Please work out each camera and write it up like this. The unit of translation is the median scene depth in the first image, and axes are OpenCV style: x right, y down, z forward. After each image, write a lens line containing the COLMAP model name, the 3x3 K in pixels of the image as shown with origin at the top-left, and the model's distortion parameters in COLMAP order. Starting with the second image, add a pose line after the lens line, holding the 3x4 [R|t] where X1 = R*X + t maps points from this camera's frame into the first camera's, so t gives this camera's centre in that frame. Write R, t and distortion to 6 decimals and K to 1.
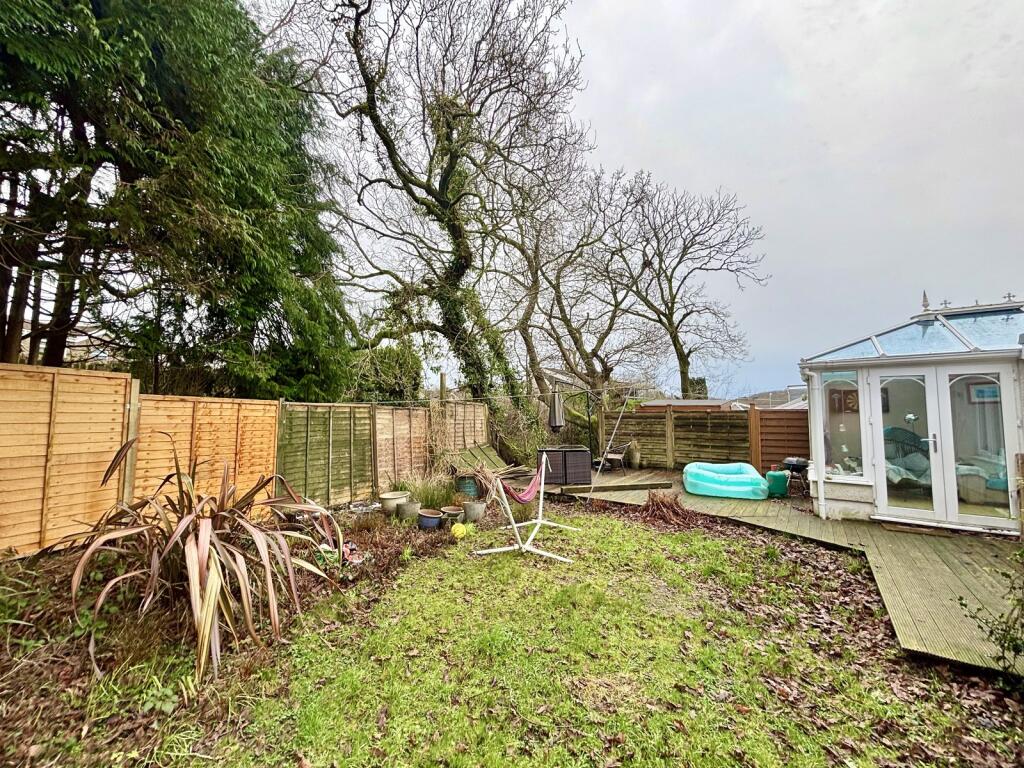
lens RADIAL K [[409.7, 0, 510.4], [0, 409.7, 384.7], [0, 0, 1]] dist [-0.001565, -0.000102]
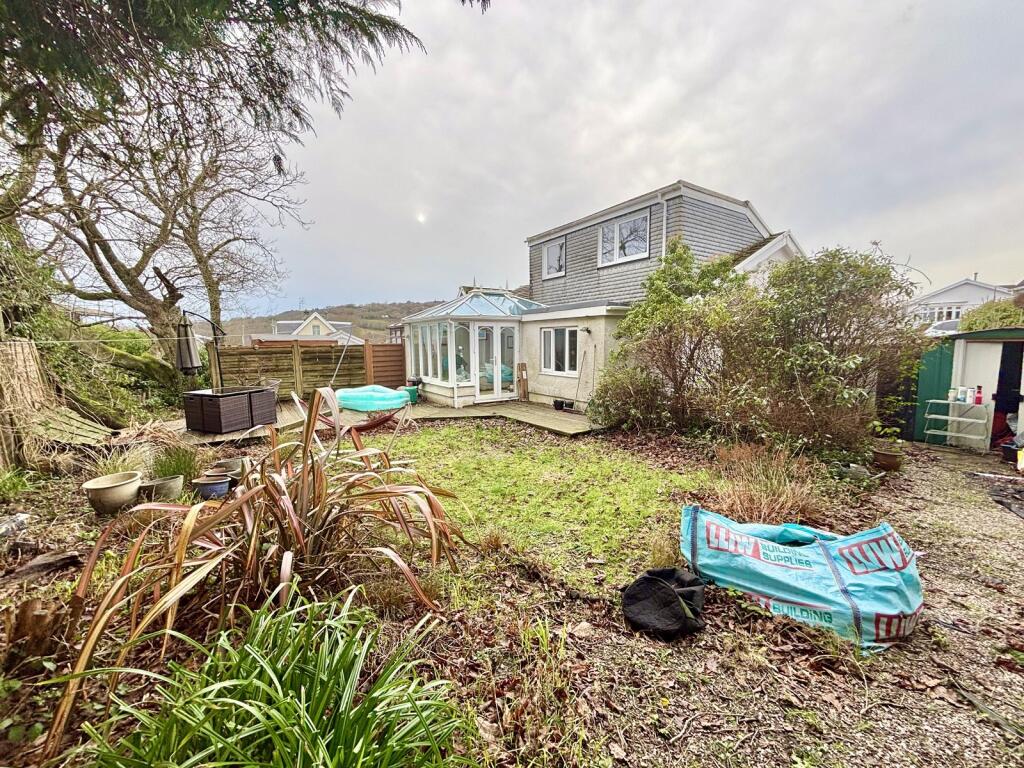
lens RADIAL K [[409.7, 0, 510.4], [0, 409.7, 384.0], [0, 0, 1]] dist [-0.001565, -0.000102]
pose [[0.360443, -0.099673, 0.927441, -0.422488], [-0.053742, 0.990404, 0.127326, -0.002761], [-0.931232, -0.095736, 0.351628, 0.111776]]
